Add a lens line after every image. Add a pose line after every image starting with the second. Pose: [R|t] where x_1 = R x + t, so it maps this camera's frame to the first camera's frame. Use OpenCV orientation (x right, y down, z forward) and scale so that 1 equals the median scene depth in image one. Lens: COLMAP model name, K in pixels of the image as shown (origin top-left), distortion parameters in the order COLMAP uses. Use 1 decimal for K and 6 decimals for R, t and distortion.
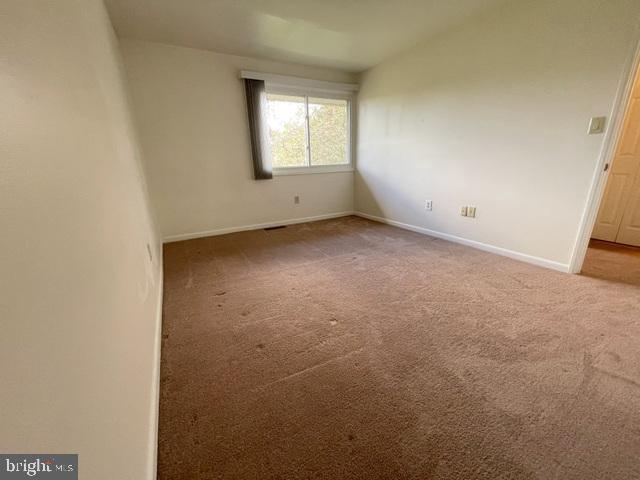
lens RADIAL K [[260.2, 0, 320.0], [0, 260.2, 240.0], [0, 0, 1]] dist [0.000405, -0.000049]
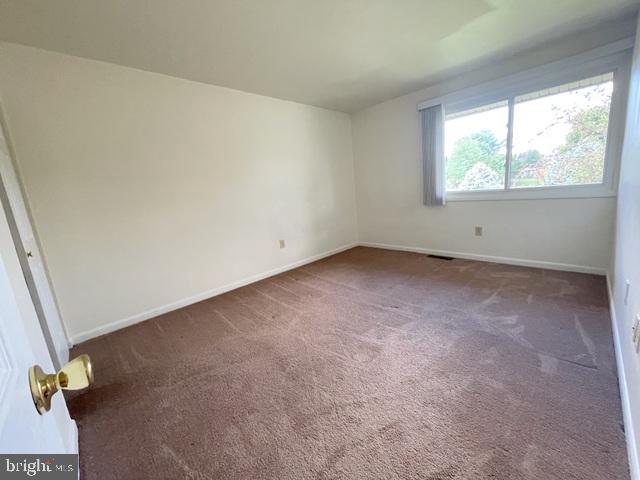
lens RADIAL K [[260.2, 0, 320.0], [0, 260.2, 240.0], [0, 0, 1]] dist [0.000405, -0.000049]
pose [[0.257623, 0.193471, -0.946678, 0.581844], [-0.215337, 0.966605, 0.138943, -0.143747], [0.941945, 0.168060, 0.290681, 0.338899]]
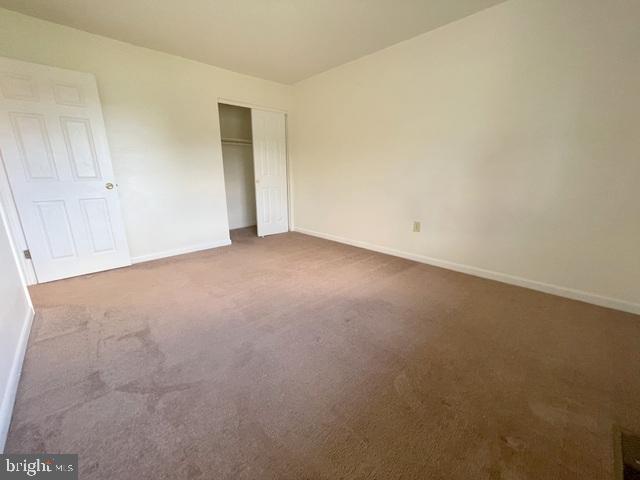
lens RADIAL K [[260.2, 0, 320.0], [0, 260.2, 240.0], [0, 0, 1]] dist [0.000405, -0.000049]
pose [[-0.970991, 0.084584, -0.223656, 0.121284], [-0.047661, 0.848114, 0.527666, -0.313239], [0.234318, 0.523018, -0.819480, 1.027845]]
